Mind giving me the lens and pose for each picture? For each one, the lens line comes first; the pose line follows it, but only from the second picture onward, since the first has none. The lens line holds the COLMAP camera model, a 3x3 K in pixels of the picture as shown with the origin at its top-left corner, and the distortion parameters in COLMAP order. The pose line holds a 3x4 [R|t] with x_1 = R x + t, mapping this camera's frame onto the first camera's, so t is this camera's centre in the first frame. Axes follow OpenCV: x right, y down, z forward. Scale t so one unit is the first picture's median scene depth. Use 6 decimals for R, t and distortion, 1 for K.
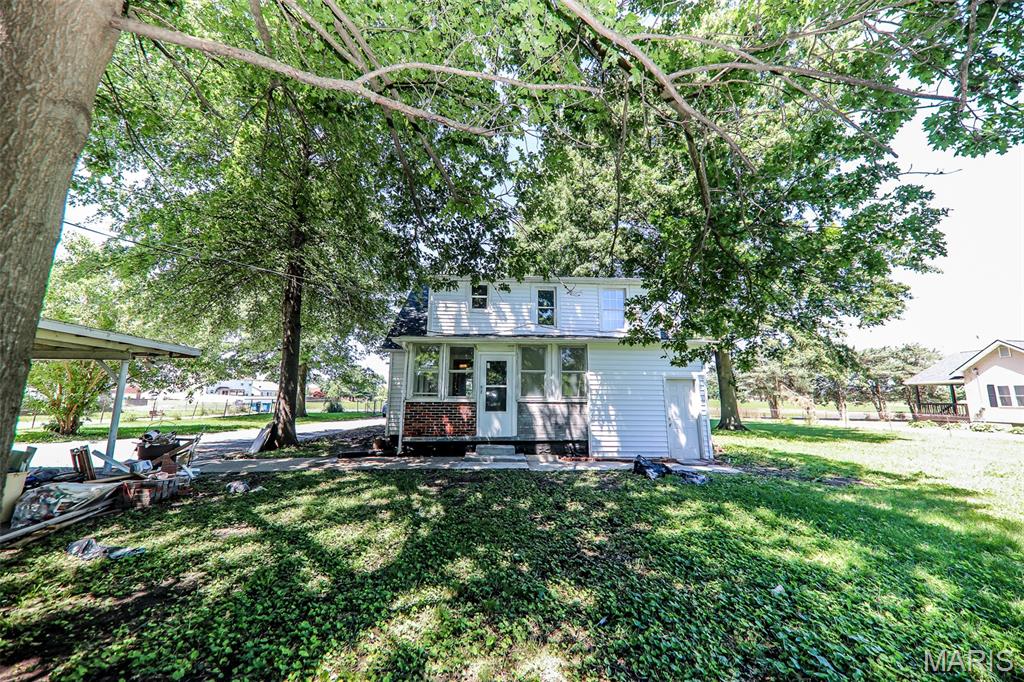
lens RADIAL K [[380.0, 0, 516.1], [0, 380.0, 341.7], [0, 0, 1]] dist [0.014002, -0.006954]
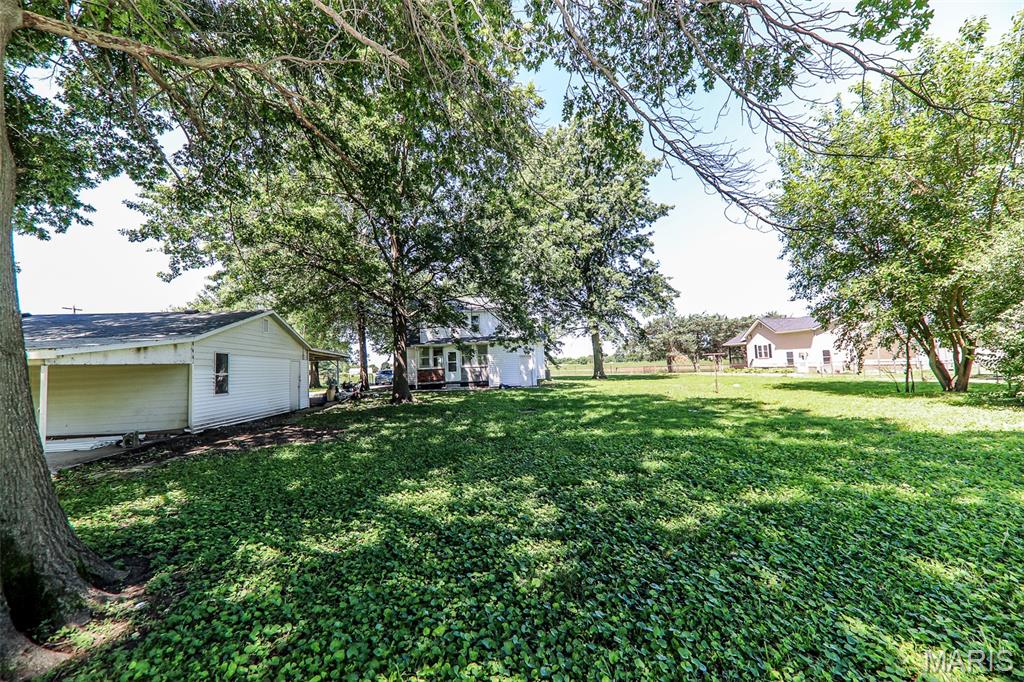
lens RADIAL K [[380.0, 0, 516.1], [0, 380.0, 341.7], [0, 0, 1]] dist [0.014002, -0.006954]
pose [[0.993741, -0.044580, 0.102423, 0.121617], [0.036435, 0.996123, 0.080068, -0.211031], [-0.105595, -0.075835, 0.991513, -1.604025]]
